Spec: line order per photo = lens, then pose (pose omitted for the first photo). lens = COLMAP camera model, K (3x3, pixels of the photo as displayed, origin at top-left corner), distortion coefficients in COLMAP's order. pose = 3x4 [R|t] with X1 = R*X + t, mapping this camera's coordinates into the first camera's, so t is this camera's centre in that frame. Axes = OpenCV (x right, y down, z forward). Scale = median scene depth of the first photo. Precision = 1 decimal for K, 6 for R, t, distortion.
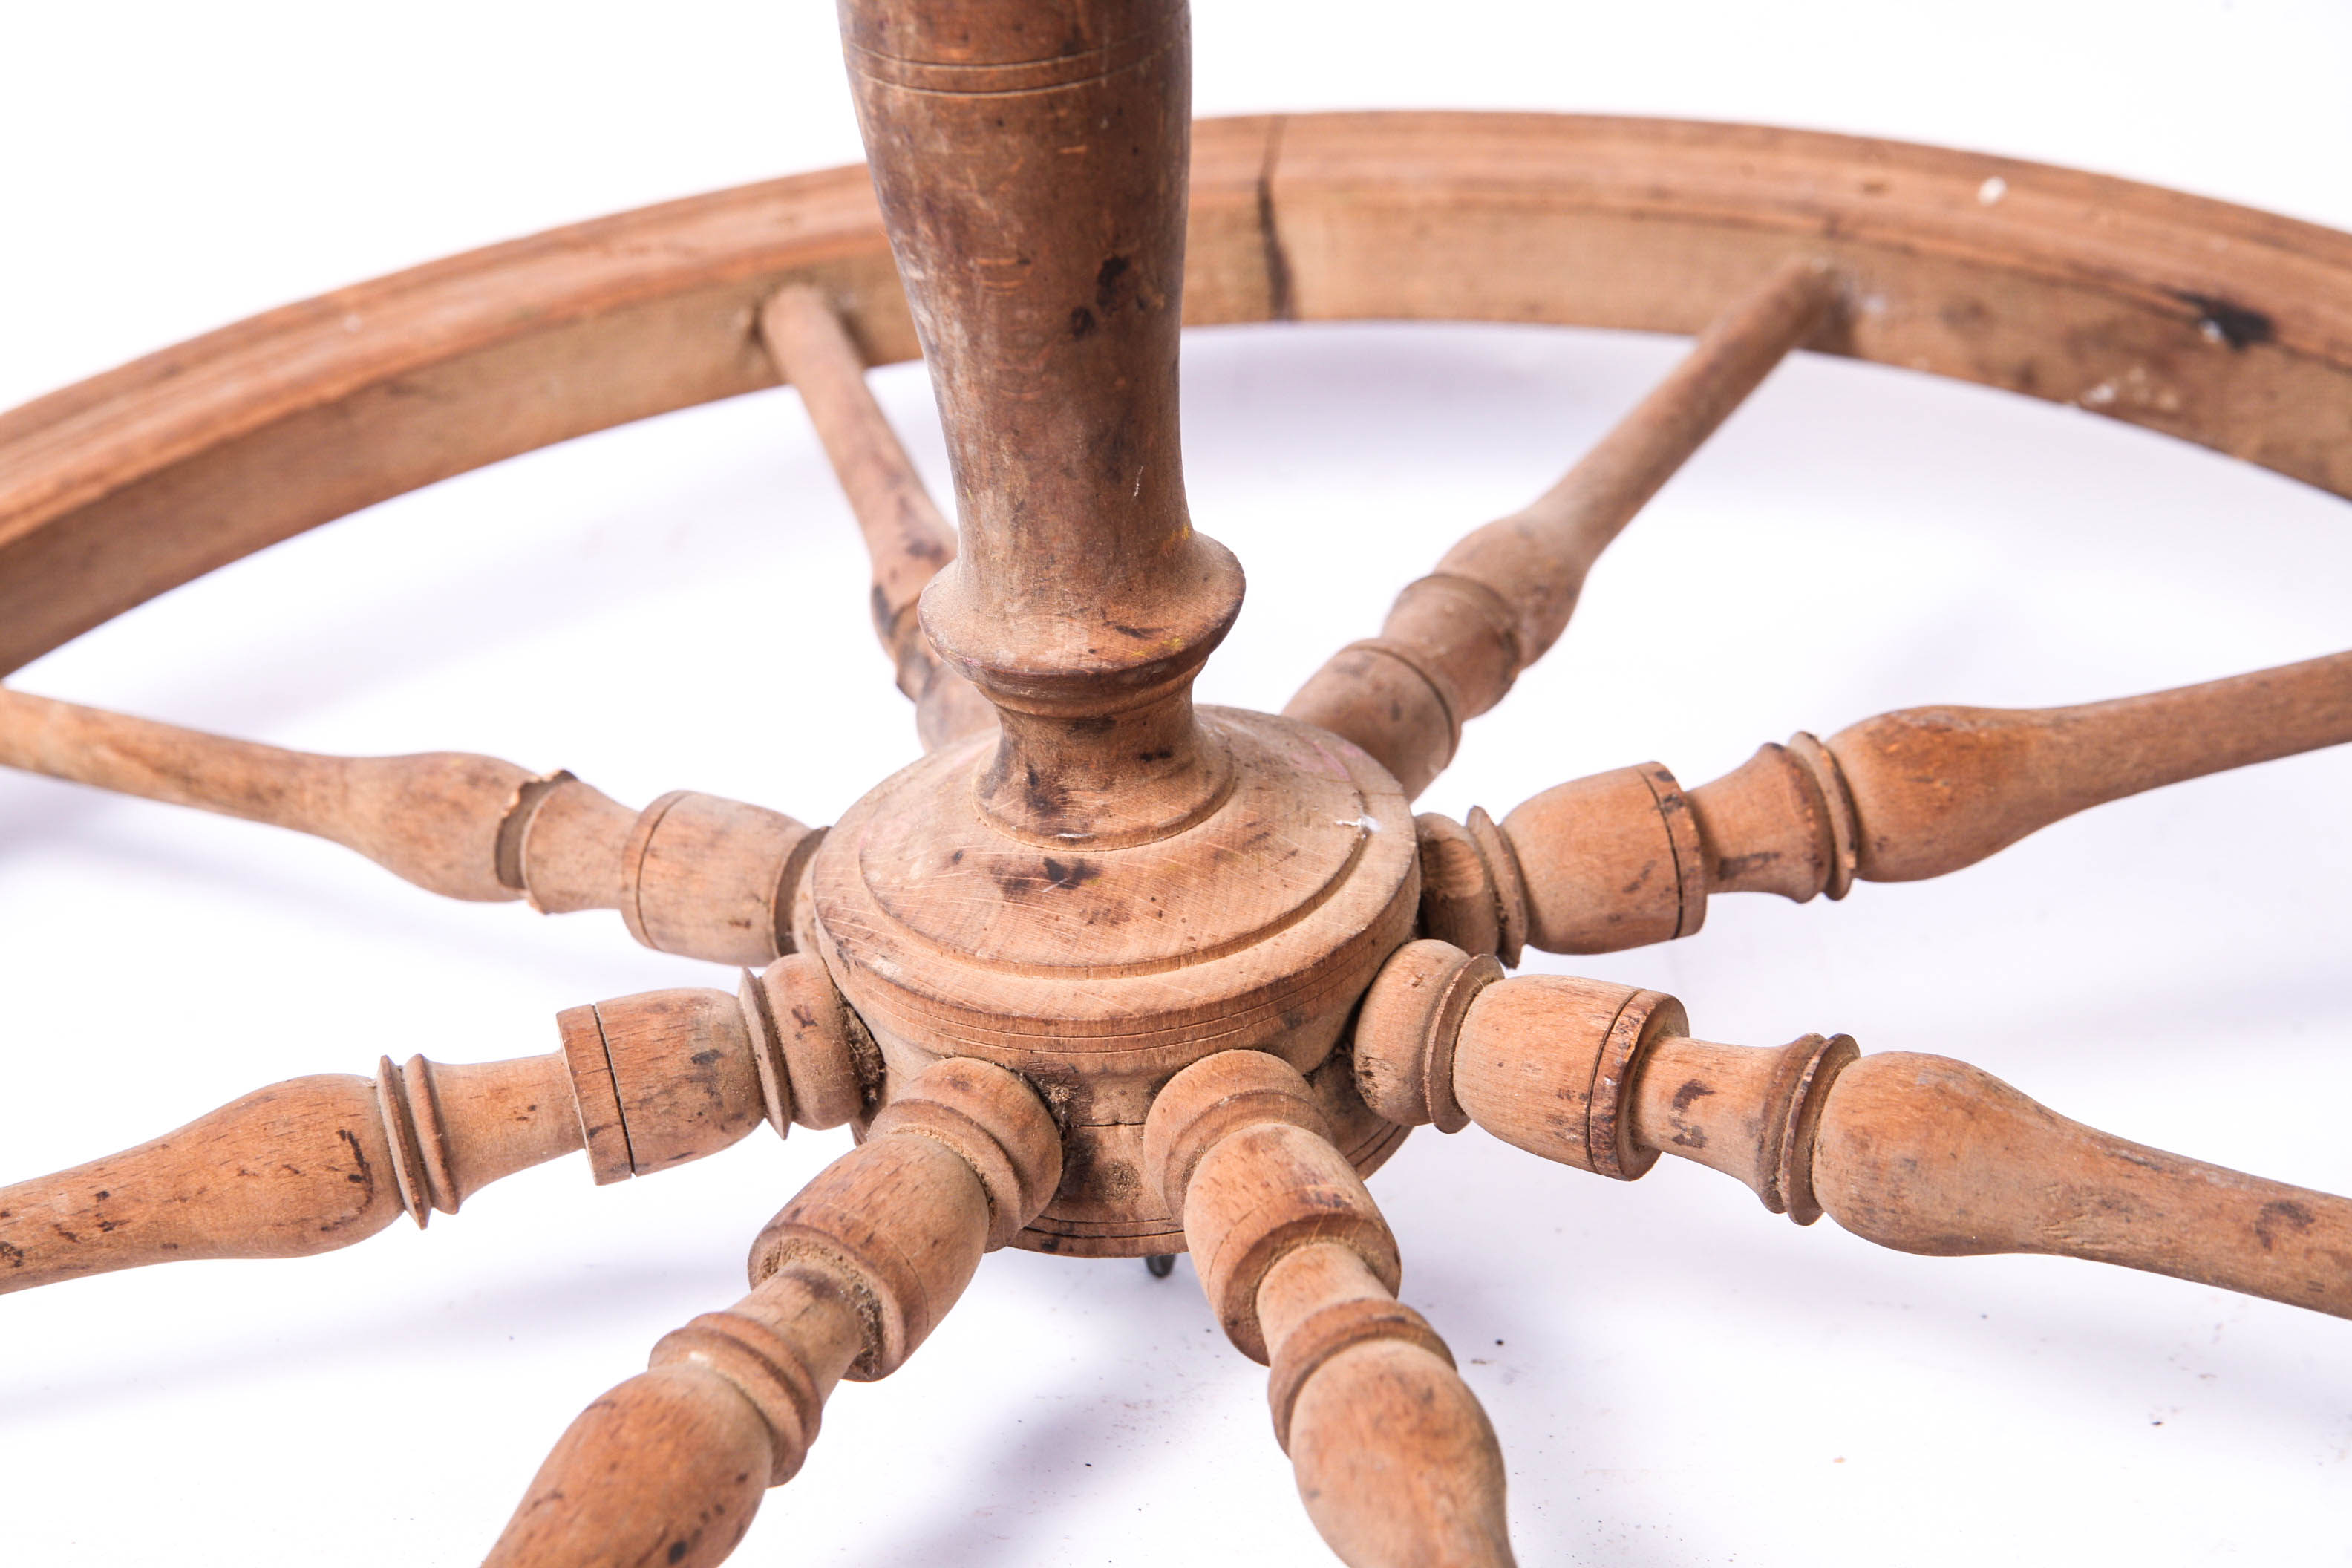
lens RADIAL K [[4513.0, 0, 1165.4], [0, 4513.0, 770.5], [0, 0, 1]] dist [0.073489, 0.000000]
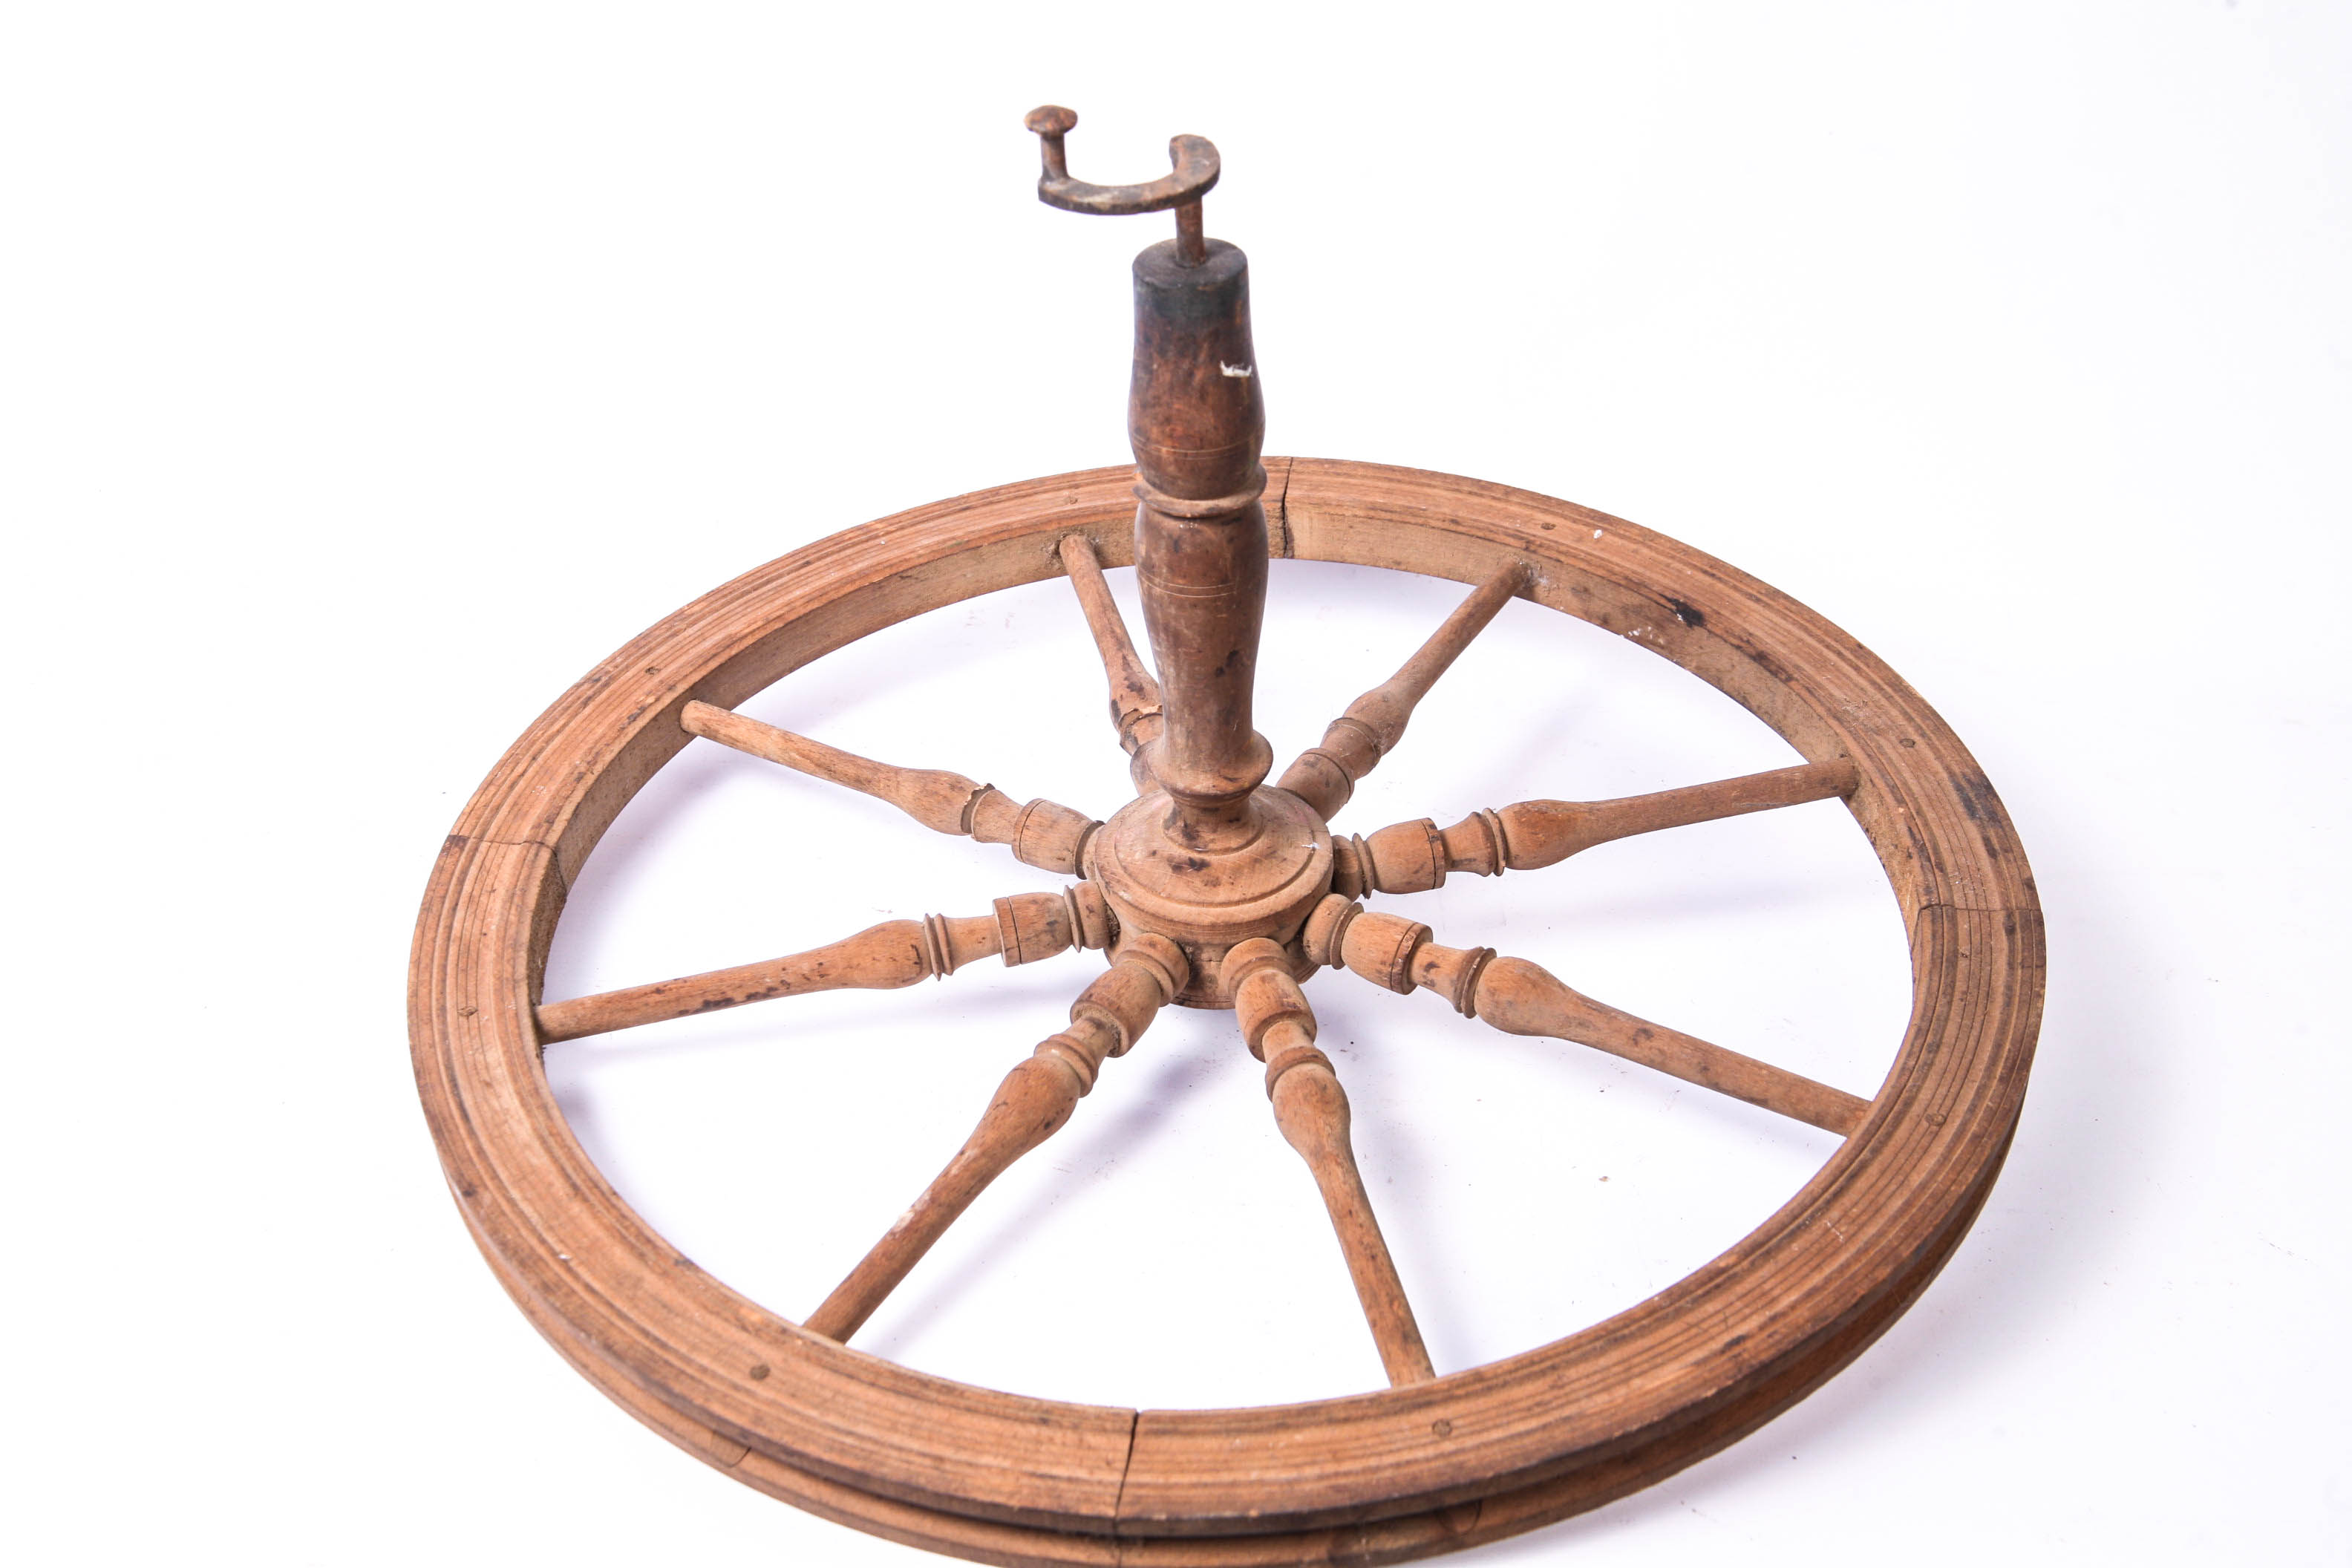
lens RADIAL K [[2876.4, 0, 1172.9], [0, 2876.4, 777.6], [0, 0, 1]] dist [-0.056406, 0.000000]
pose [[0.998221, 0.058863, 0.009518, -0.053302], [-0.059572, 0.991386, 0.116638, -0.213581], [-0.002570, -0.116997, 0.993129, -0.617430]]
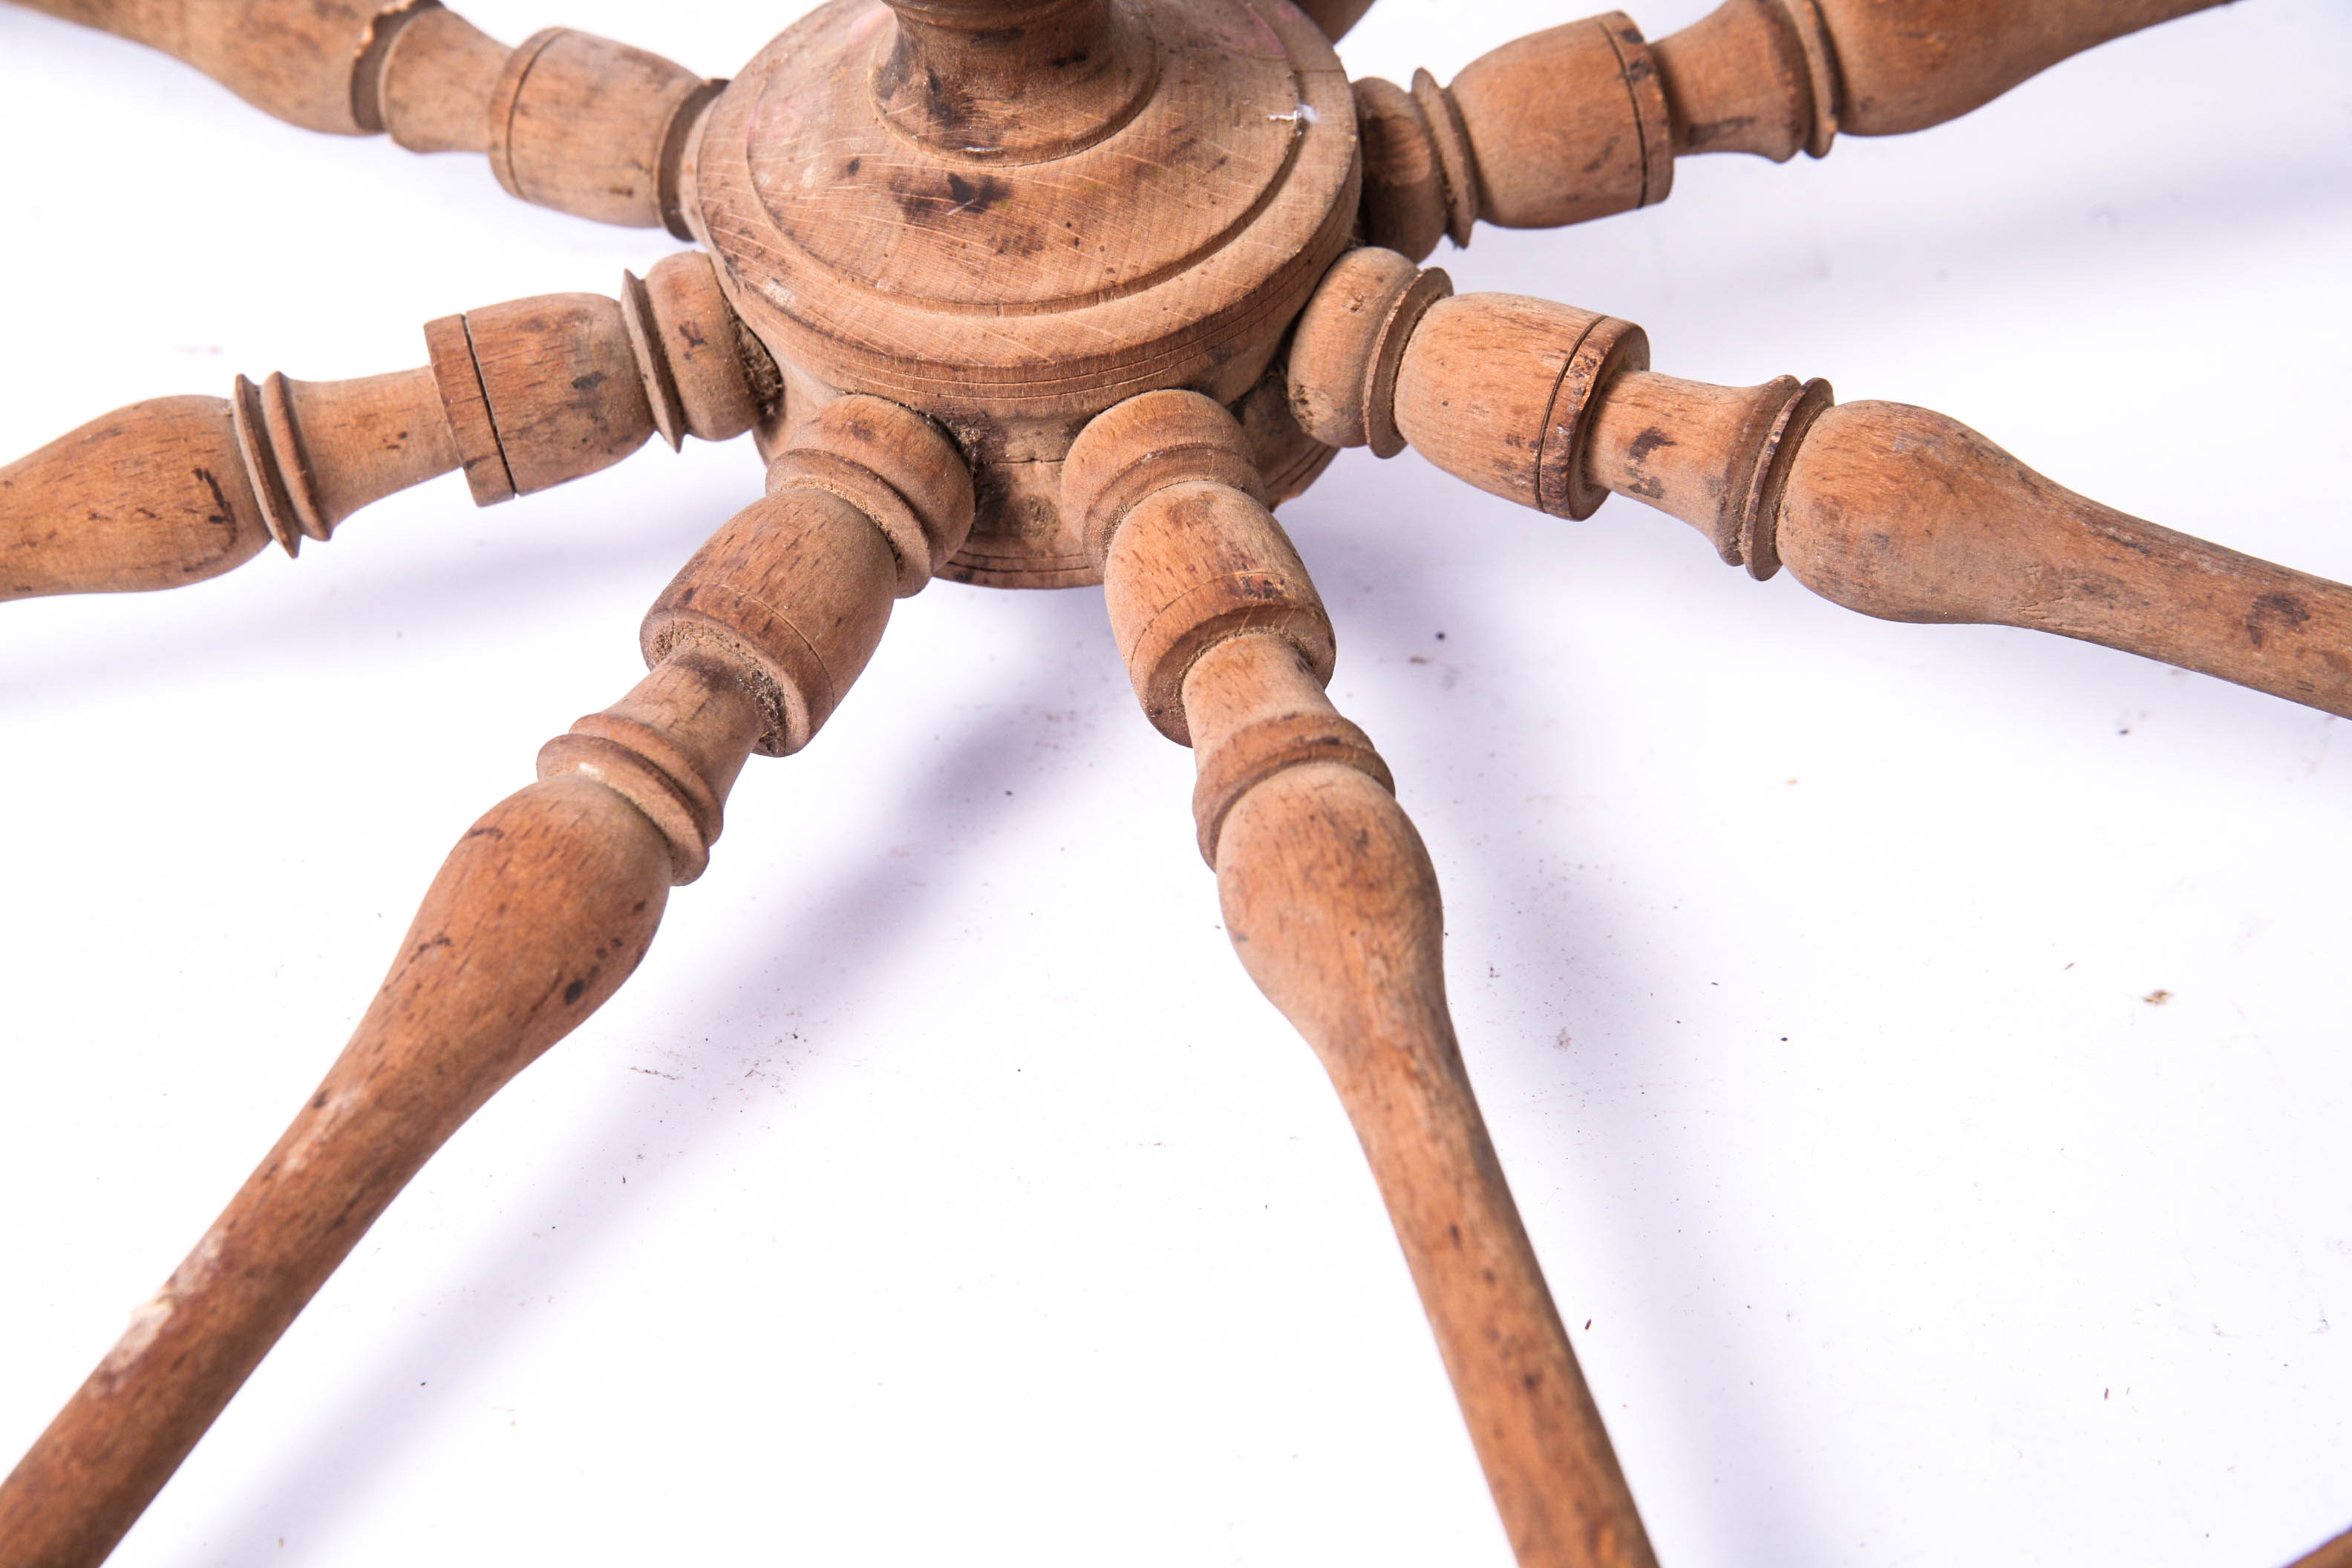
lens RADIAL K [[4513.0, 0, 1173.5], [0, 4513.0, 798.9], [0, 0, 1]] dist [0.073489, 0.000000]
pose [[0.999907, -0.008513, 0.010701, 0.007576], [0.004854, 0.952588, 0.304224, -0.135729], [-0.012783, -0.304144, 0.952540, 0.090265]]
